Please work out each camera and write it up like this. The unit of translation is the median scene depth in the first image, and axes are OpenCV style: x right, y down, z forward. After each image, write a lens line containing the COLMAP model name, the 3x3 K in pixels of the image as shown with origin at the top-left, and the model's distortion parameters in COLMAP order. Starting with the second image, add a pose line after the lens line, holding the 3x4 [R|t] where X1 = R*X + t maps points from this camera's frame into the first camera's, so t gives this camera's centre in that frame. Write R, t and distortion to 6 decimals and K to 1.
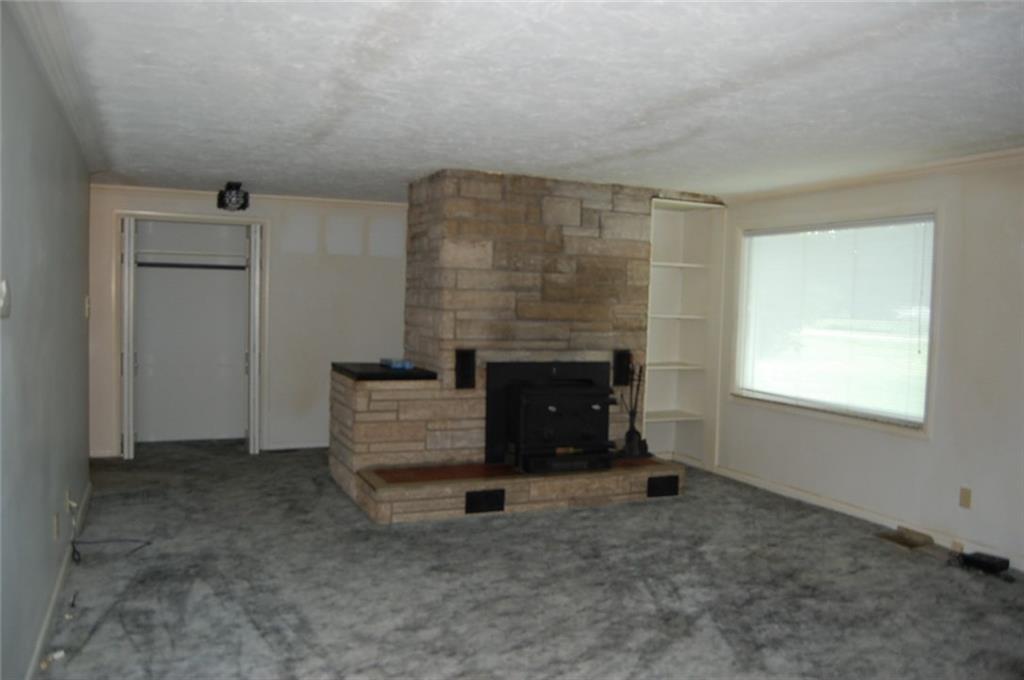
lens RADIAL K [[810.7, 0, 507.9], [0, 810.7, 342.3], [0, 0, 1]] dist [-0.098089, 0.043534]
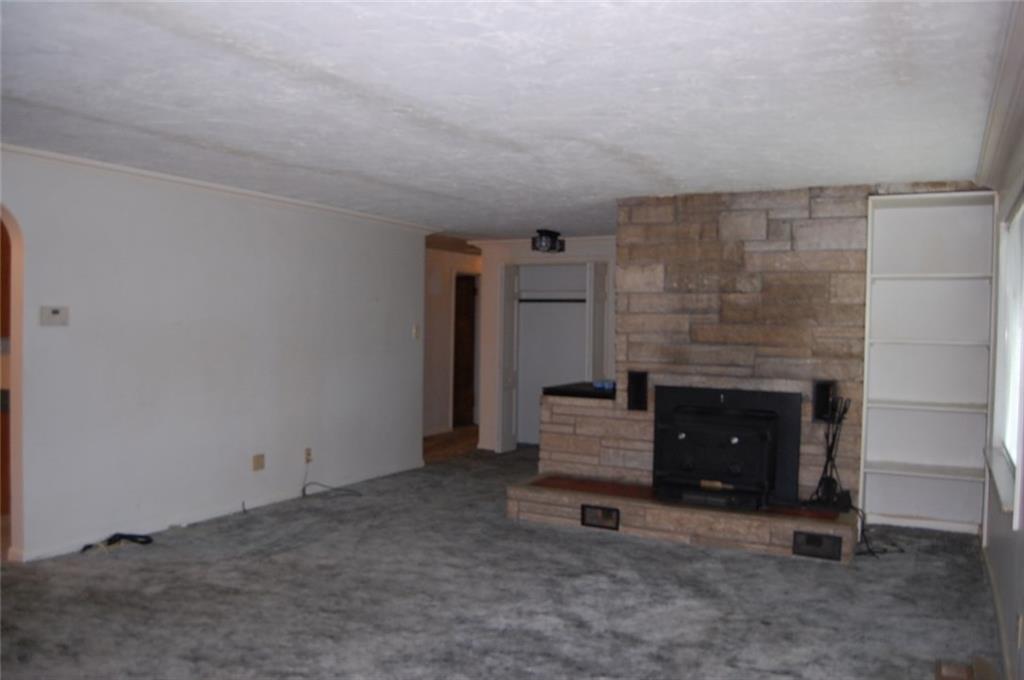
lens RADIAL K [[810.7, 0, 507.9], [0, 810.7, 342.3], [0, 0, 1]] dist [-0.098089, 0.043534]
pose [[0.603417, 0.001002, -0.797425, 0.649205], [-0.041264, 0.998699, -0.029970, 0.008881], [0.796358, 0.050989, 0.602673, 0.249777]]
